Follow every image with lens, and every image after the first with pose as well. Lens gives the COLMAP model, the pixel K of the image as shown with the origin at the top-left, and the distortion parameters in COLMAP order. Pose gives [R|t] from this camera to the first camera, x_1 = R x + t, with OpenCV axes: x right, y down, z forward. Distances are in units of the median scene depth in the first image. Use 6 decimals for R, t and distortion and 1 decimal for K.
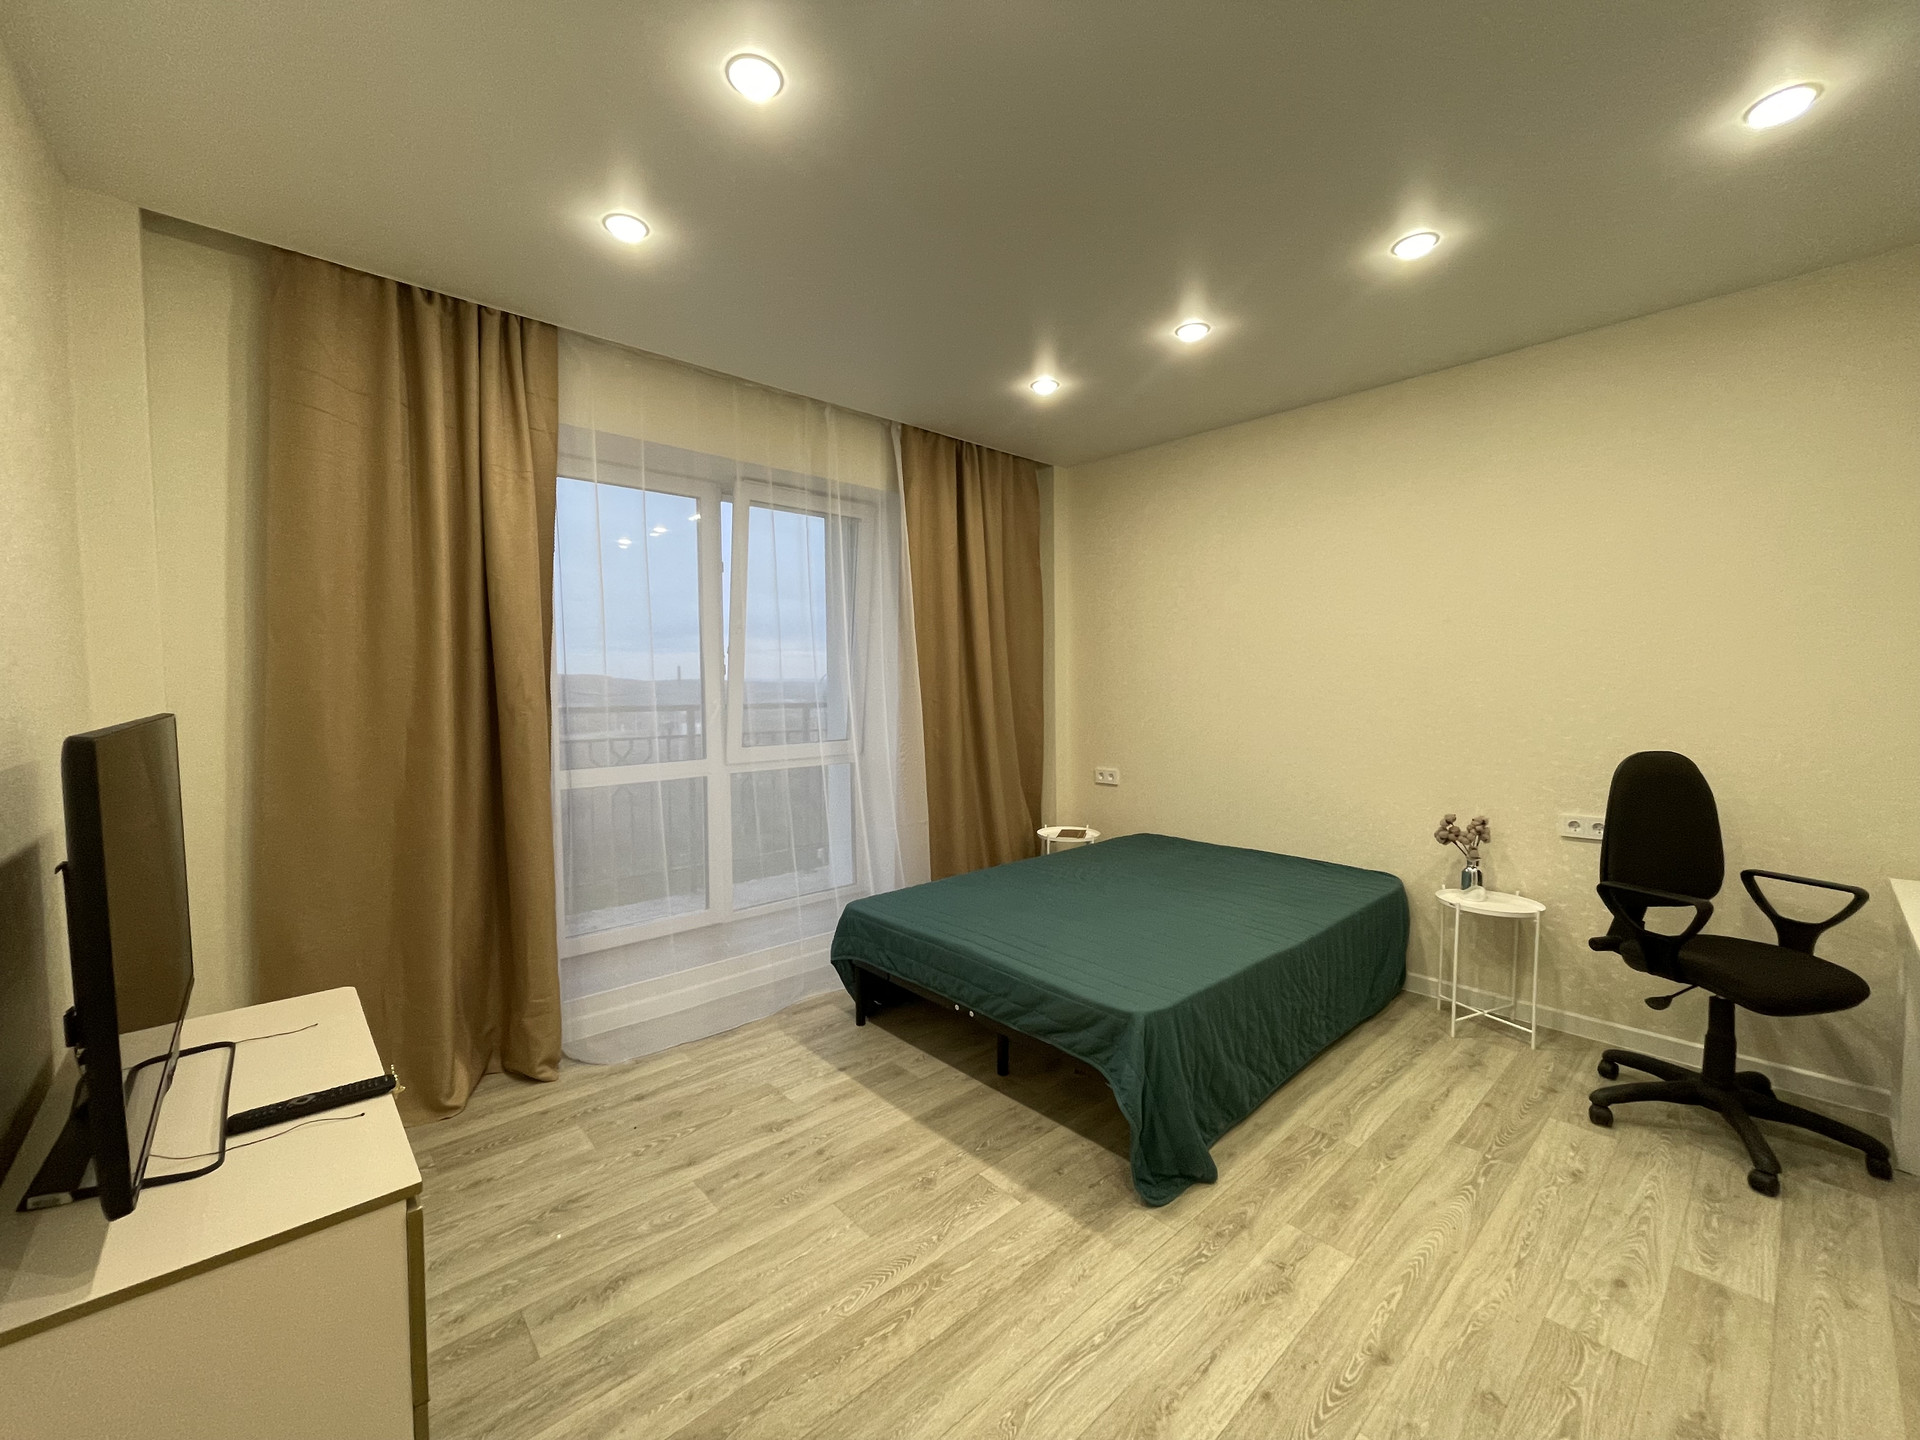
lens RADIAL K [[777.9, 0, 956.2], [0, 777.9, 715.1], [0, 0, 1]] dist [-0.006415, 0.003274]
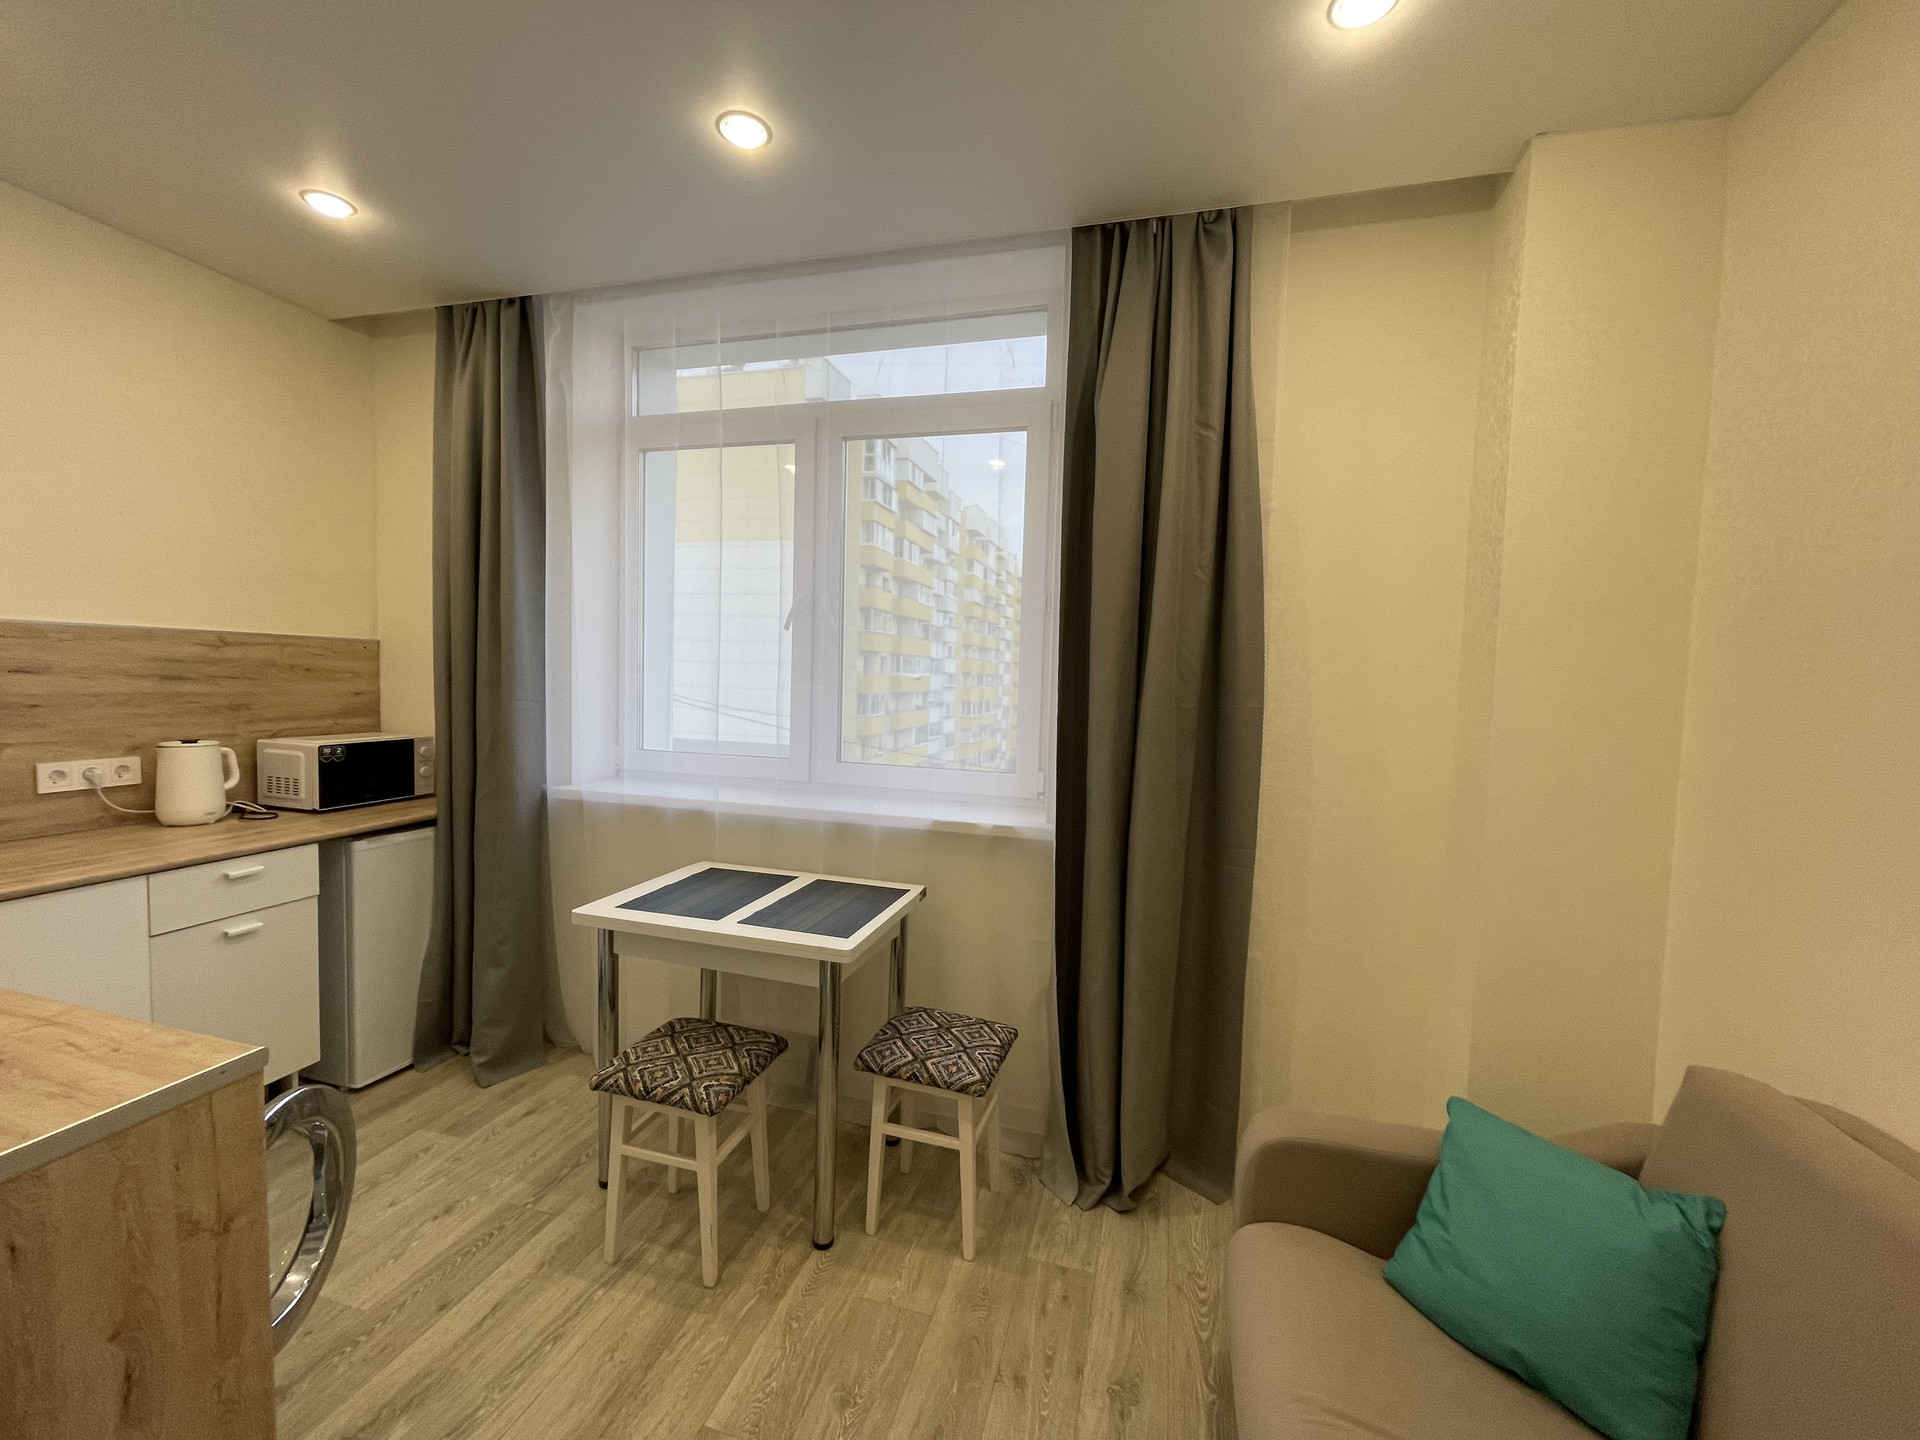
lens RADIAL K [[777.9, 0, 953.1], [0, 777.9, 721.8], [0, 0, 1]] dist [-0.006415, 0.003274]
pose [[-0.846252, 0.011053, -0.532667, 0.253122], [-0.051244, 0.993461, 0.102026, -0.095450], [0.530312, 0.113636, -0.840152, 1.583264]]
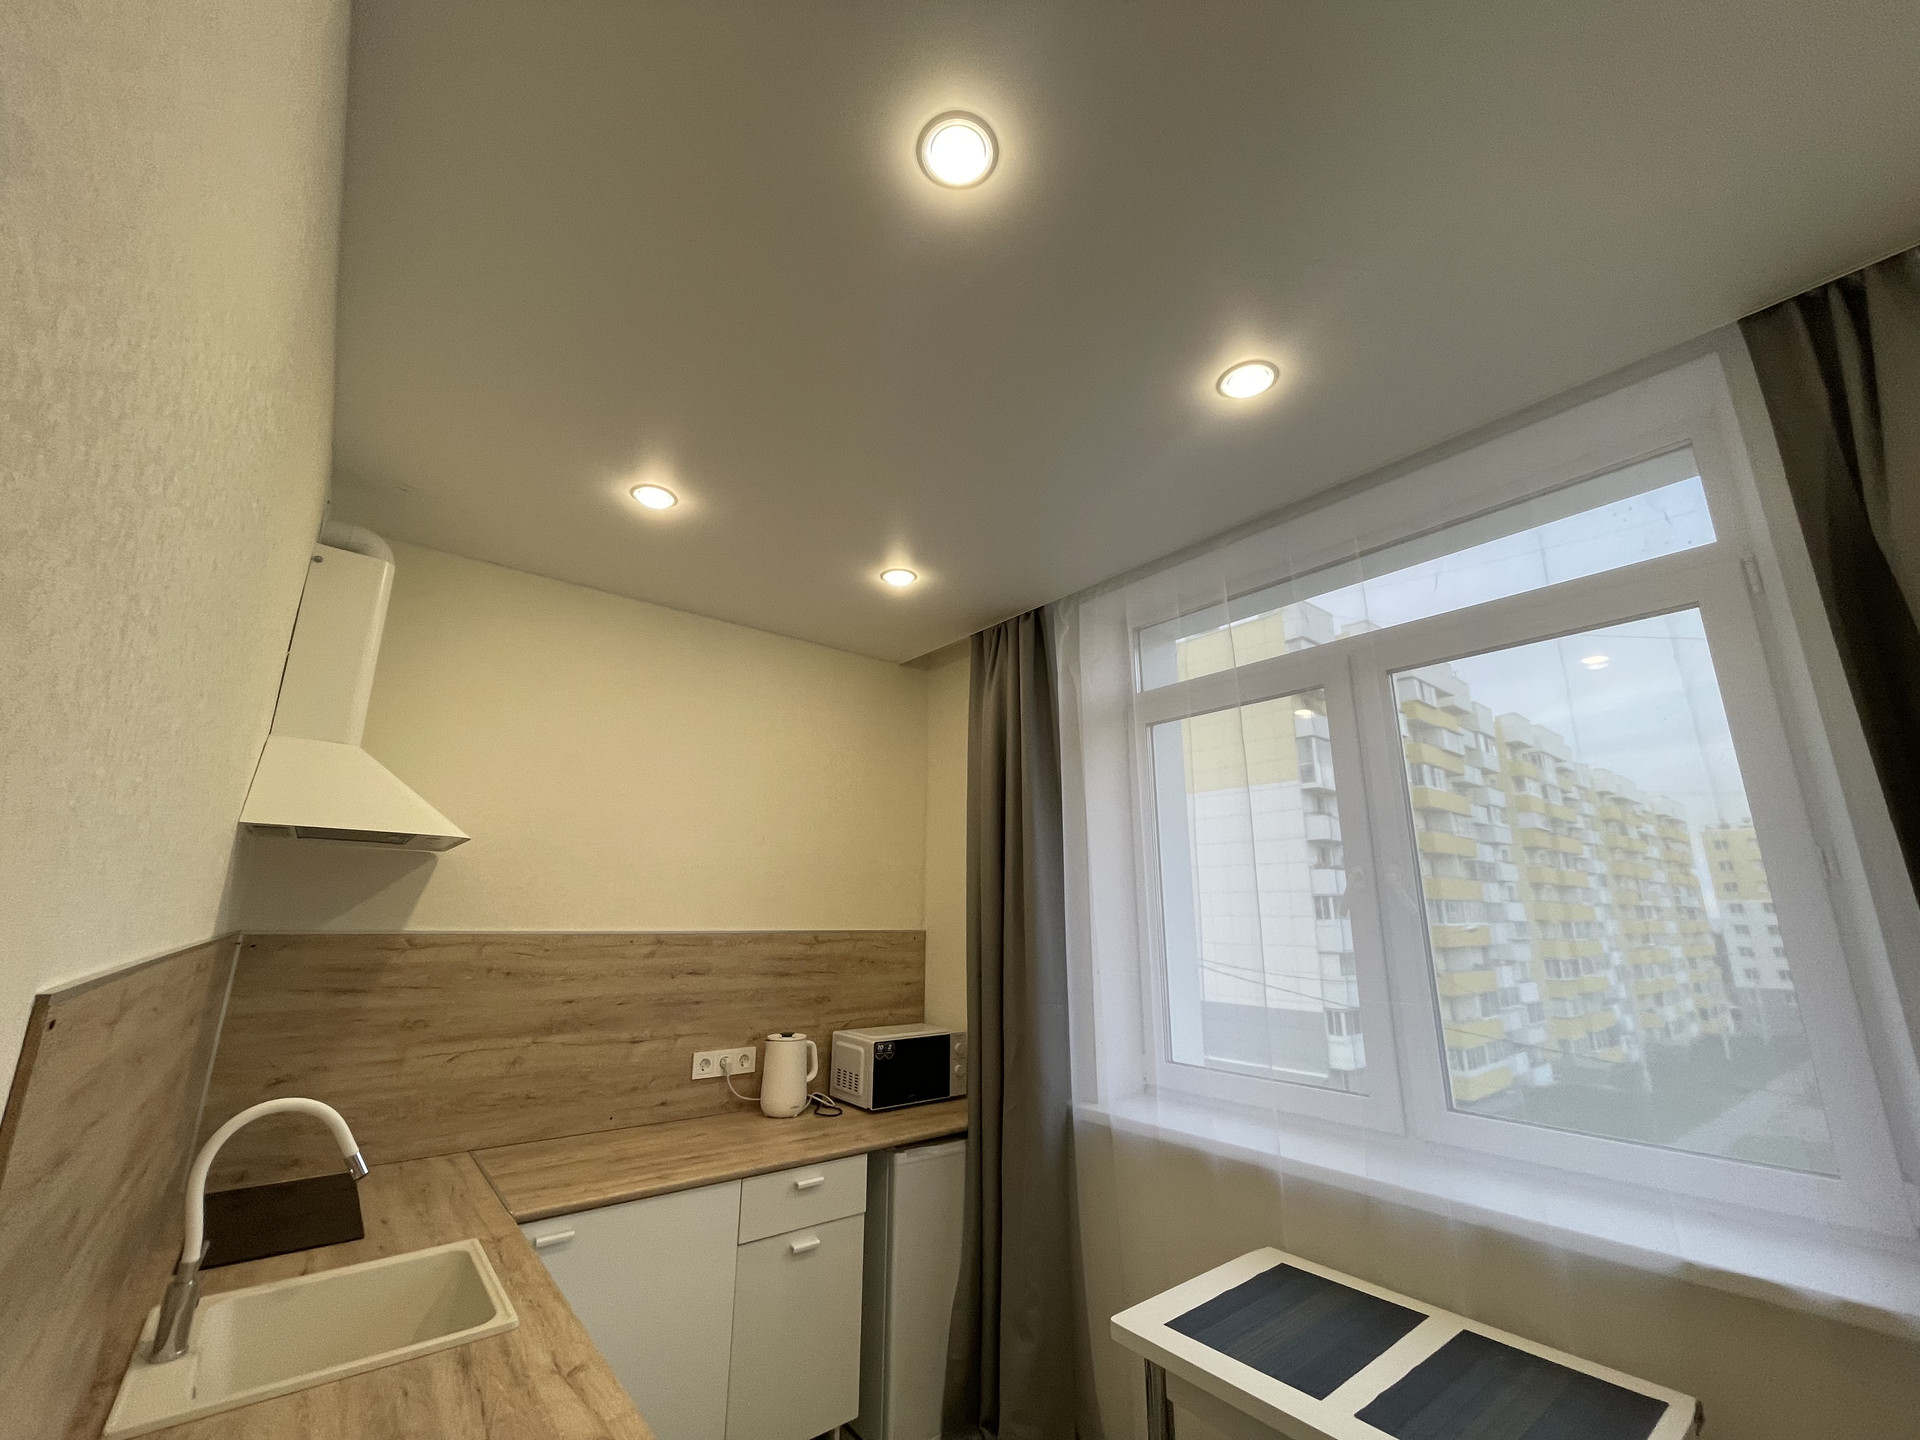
lens RADIAL K [[777.9, 0, 960.3], [0, 777.9, 720.0], [0, 0, 1]] dist [-0.006415, 0.003274]
pose [[-0.999157, 0.011667, 0.039364, 0.249513], [0.003588, 0.979918, -0.199368, -0.151496], [-0.040900, -0.199059, -0.979134, 1.384410]]
